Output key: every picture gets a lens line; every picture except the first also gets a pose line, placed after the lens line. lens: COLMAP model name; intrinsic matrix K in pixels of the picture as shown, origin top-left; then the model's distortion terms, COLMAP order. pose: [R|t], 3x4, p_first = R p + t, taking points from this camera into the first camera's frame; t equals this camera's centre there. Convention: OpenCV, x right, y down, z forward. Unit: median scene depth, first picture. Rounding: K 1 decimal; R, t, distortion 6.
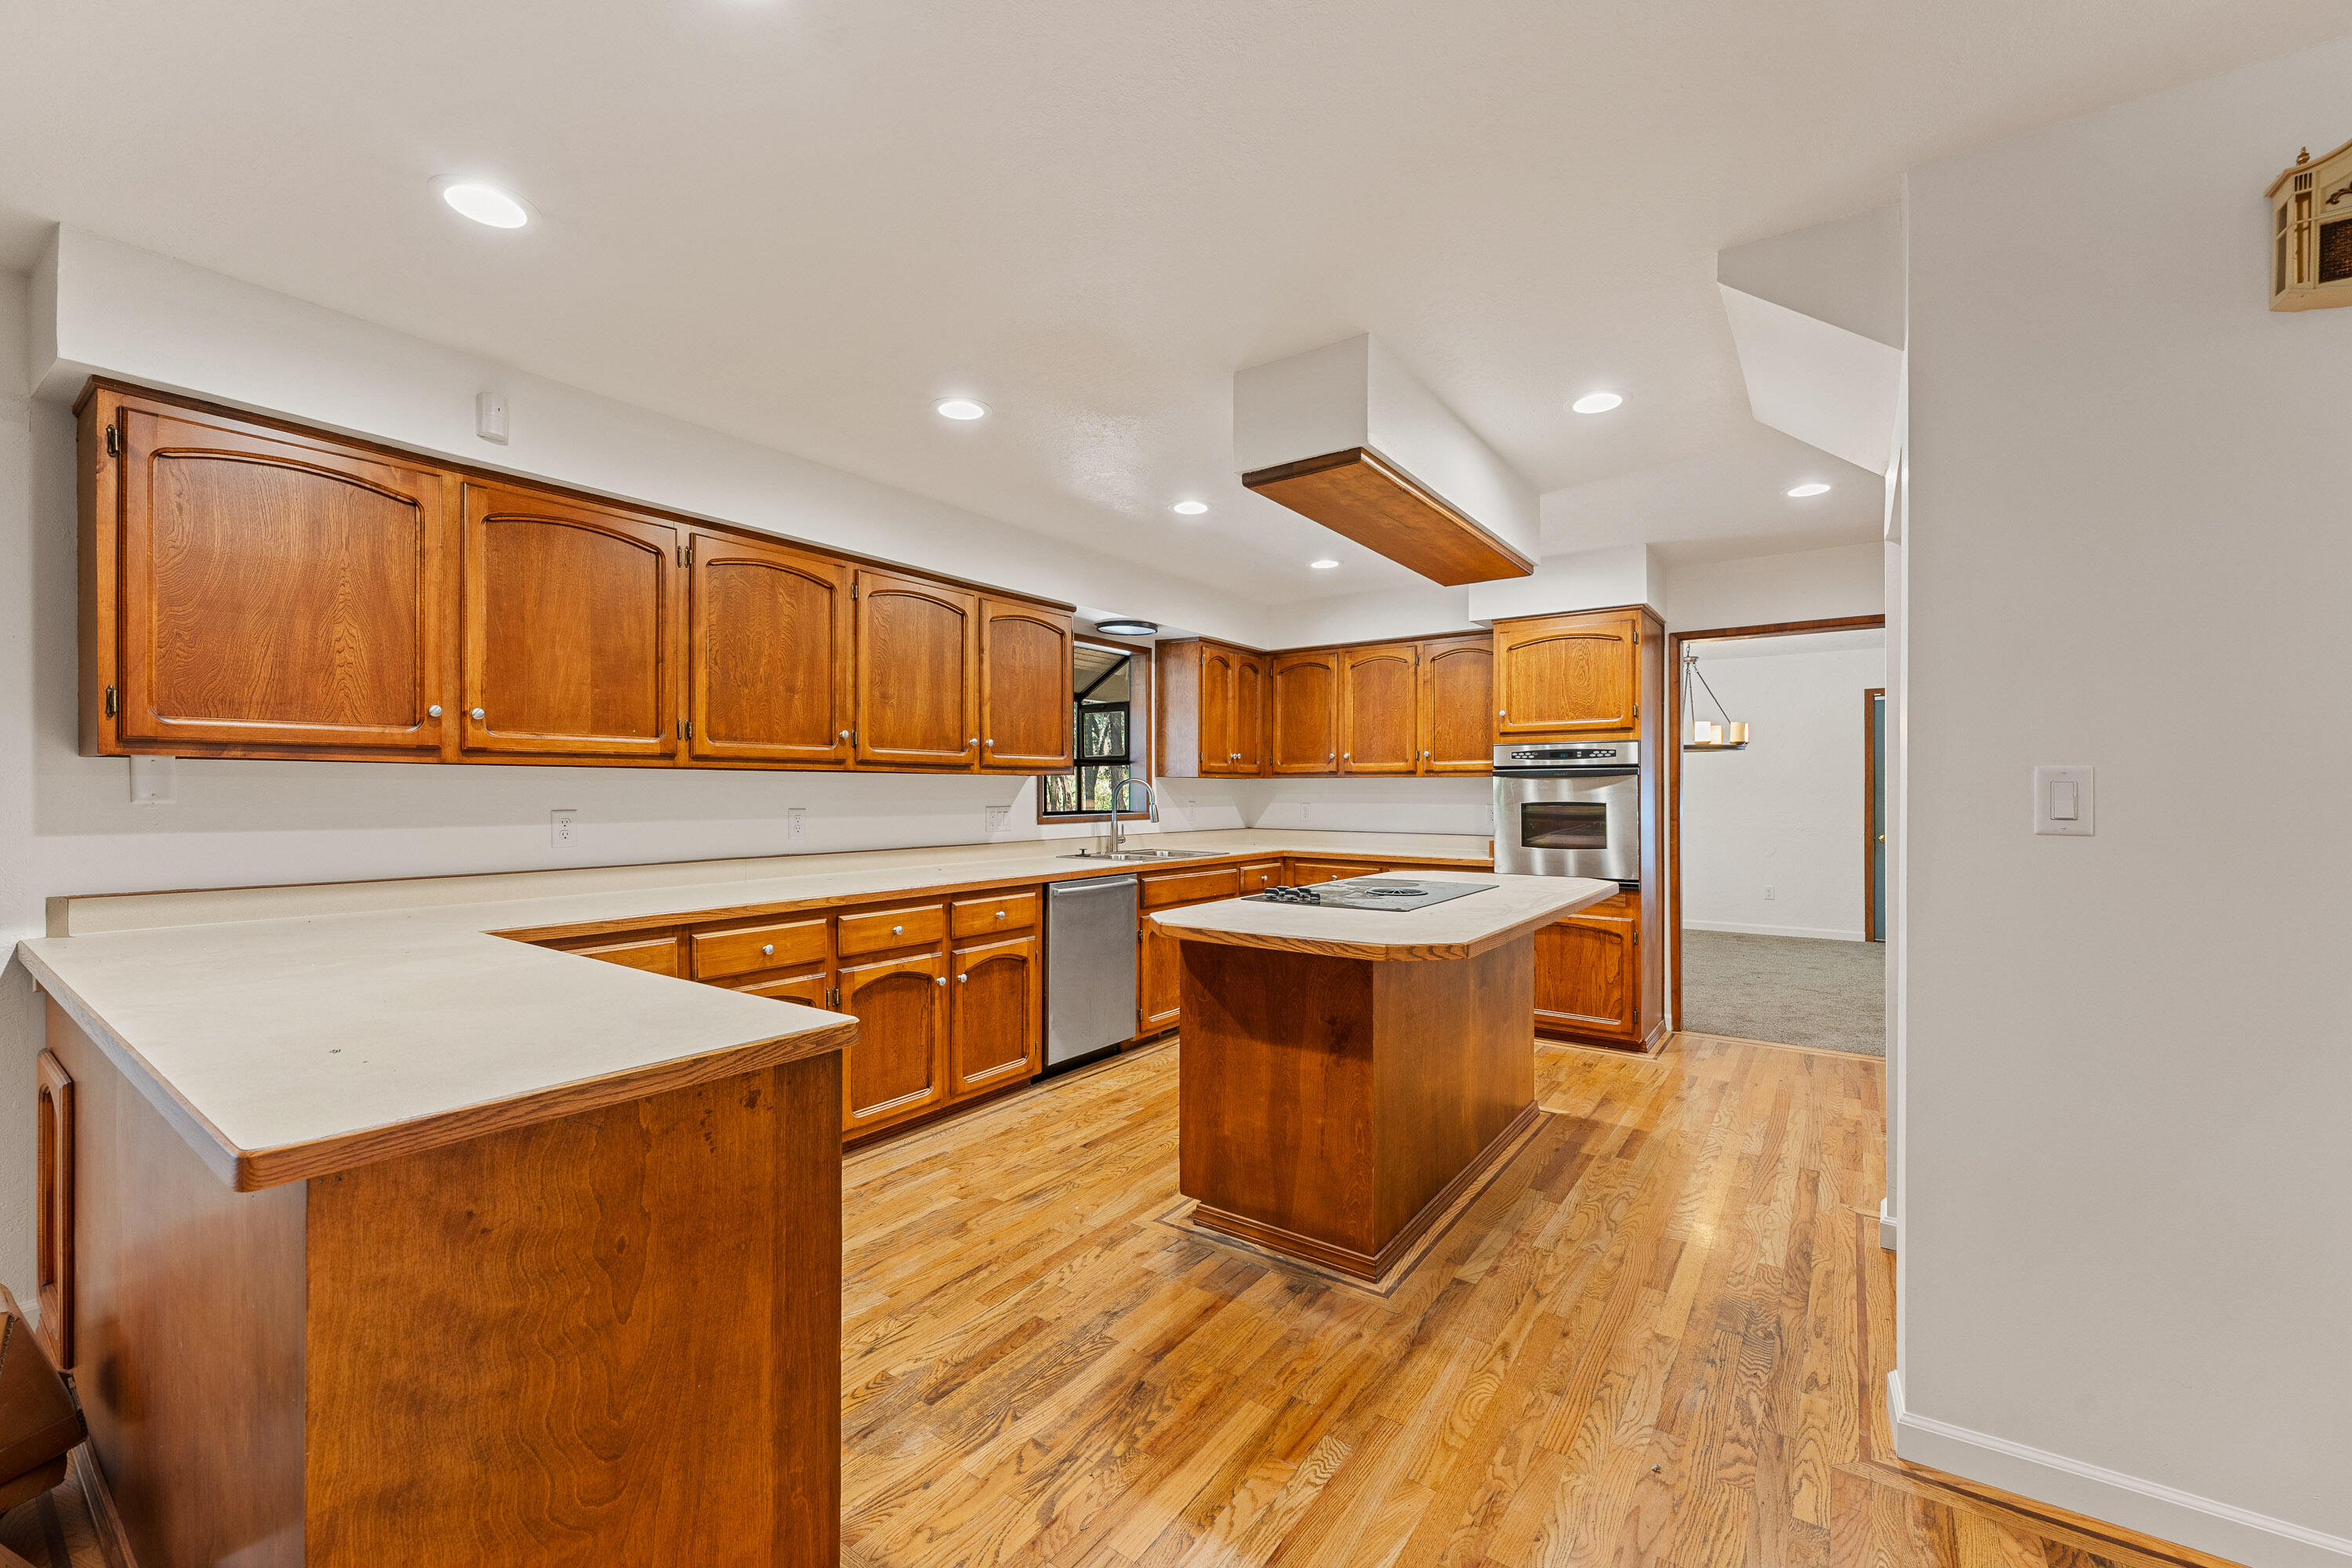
lens RADIAL K [[938.6, 0, 1176.0], [0, 938.6, 784.0], [0, 0, 1]] dist [-0.003078, 0.000115]
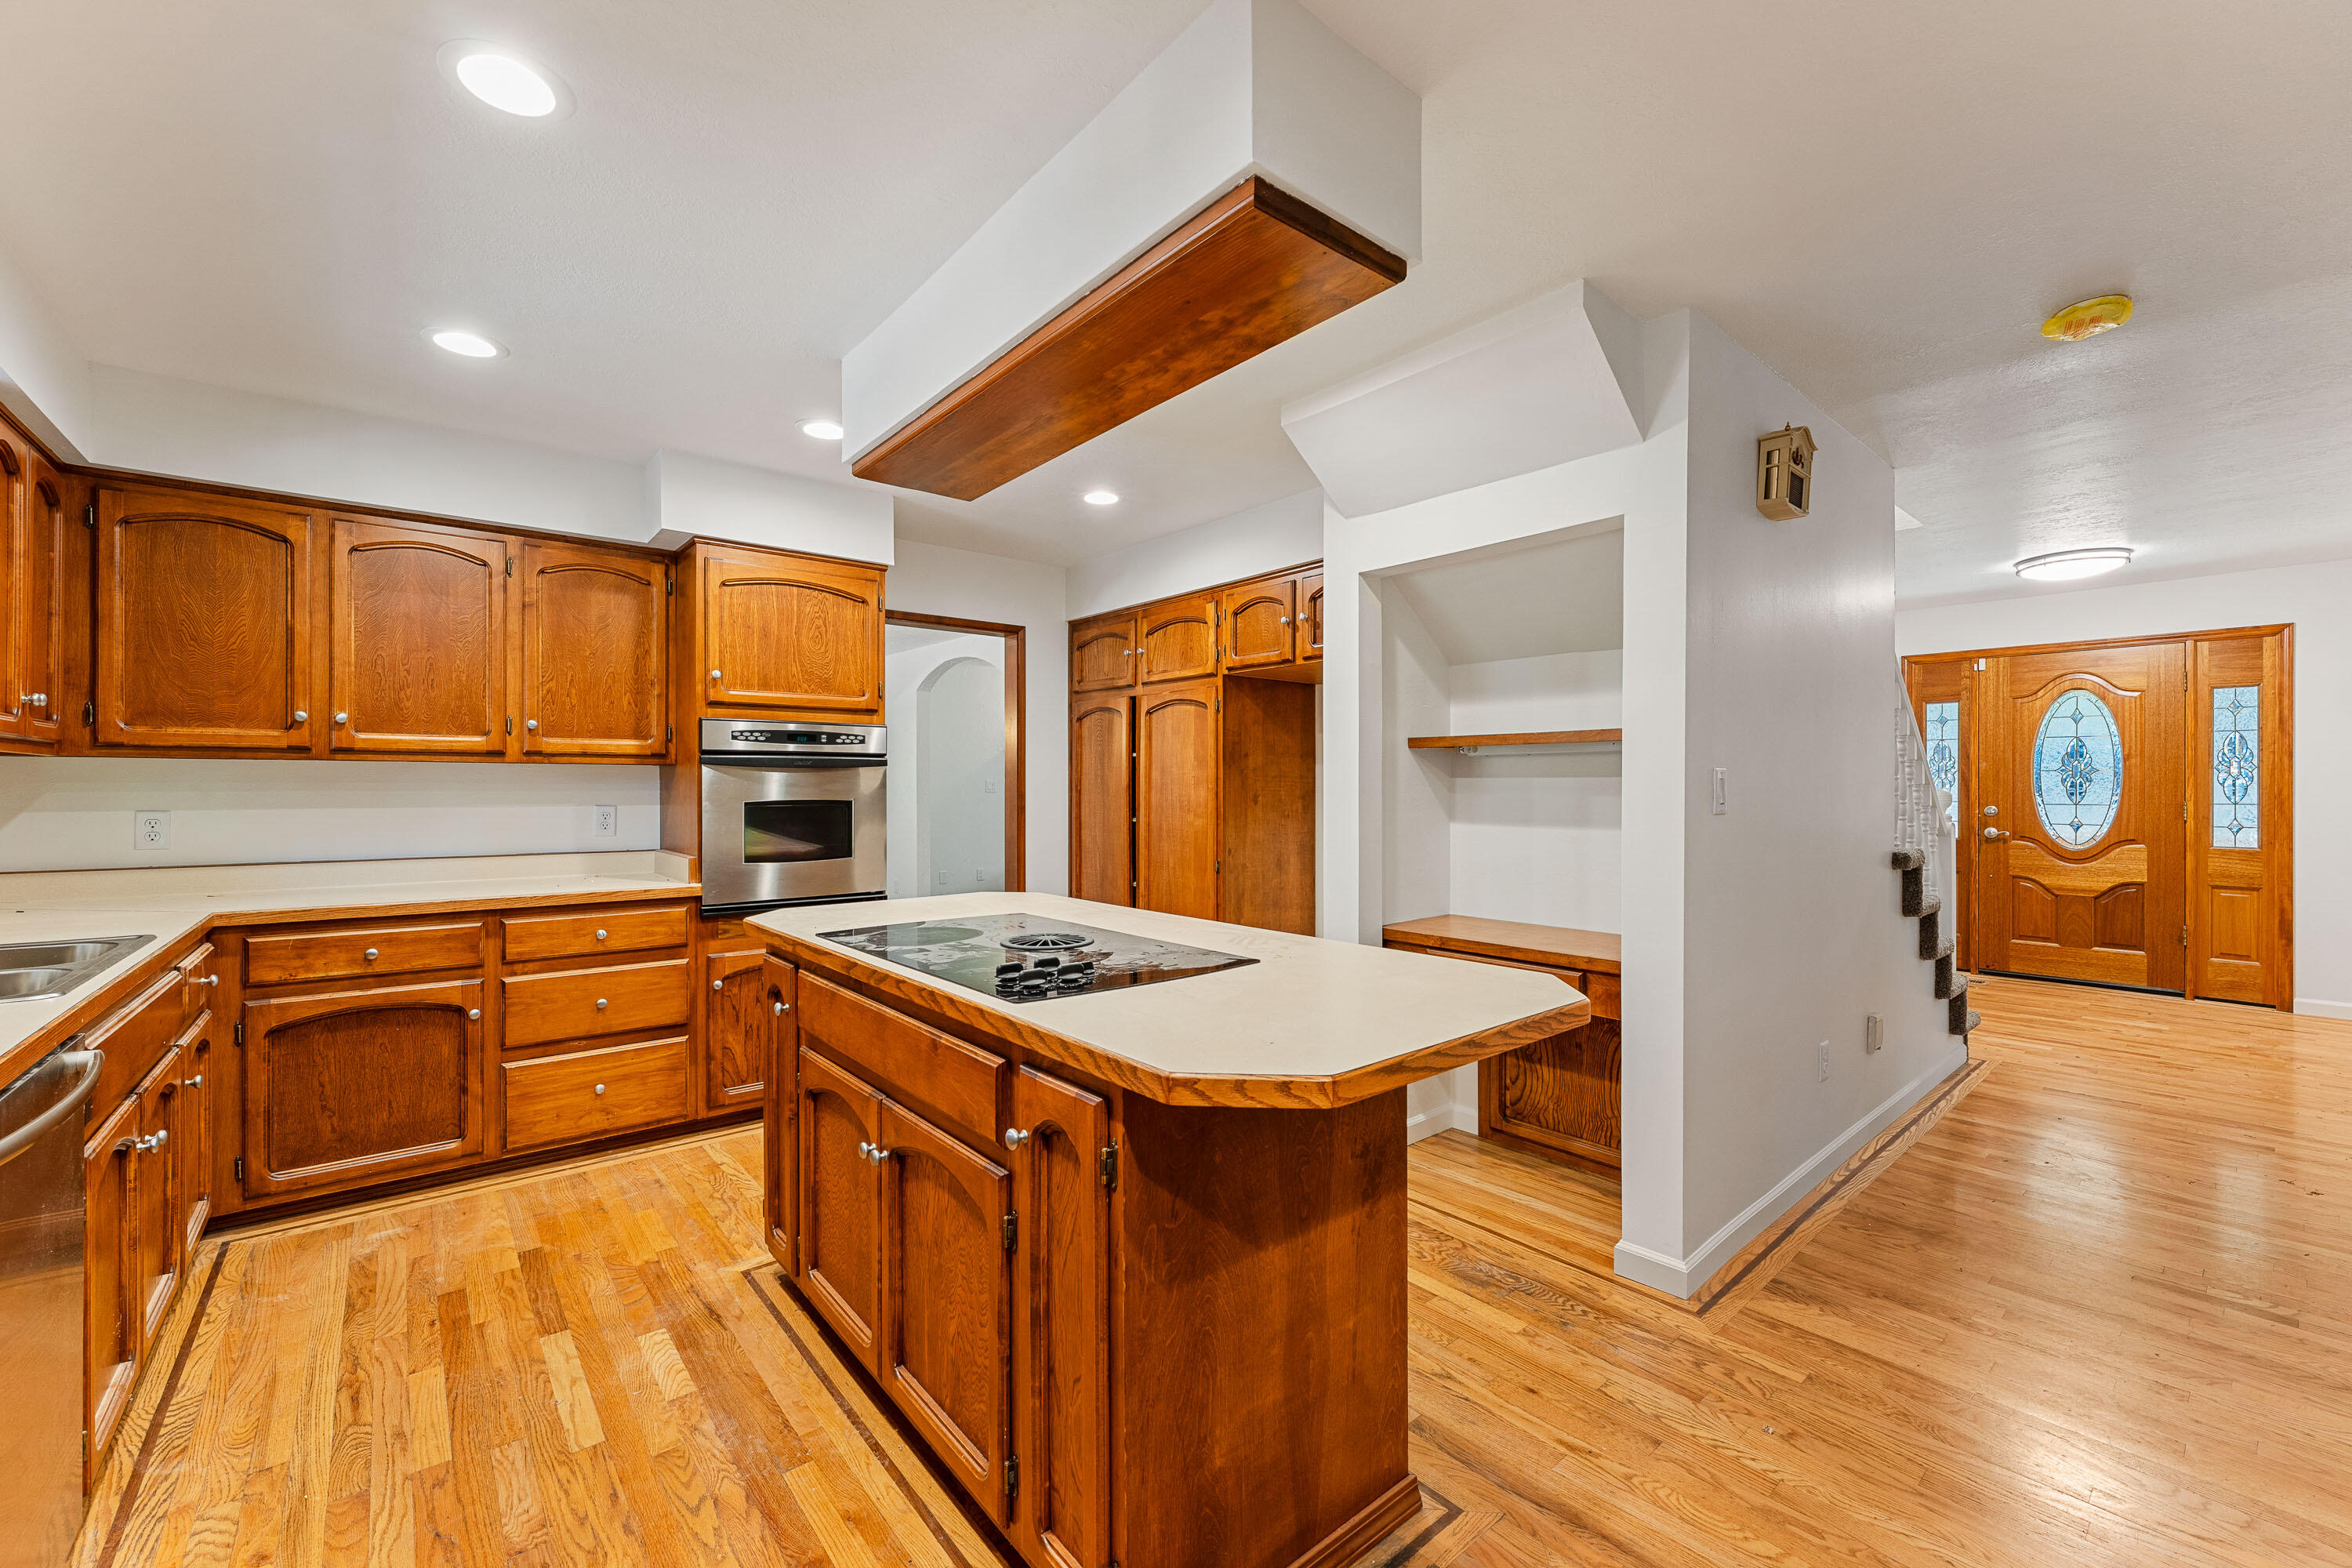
lens RADIAL K [[938.6, 0, 1176.0], [0, 938.6, 784.0], [0, 0, 1]] dist [-0.003078, 0.000115]
pose [[0.251765, 0.003896, 0.967781, -0.349233], [-0.007228, 0.999972, -0.002145, 0.007761], [-0.967762, -0.006455, 0.251786, 0.717517]]
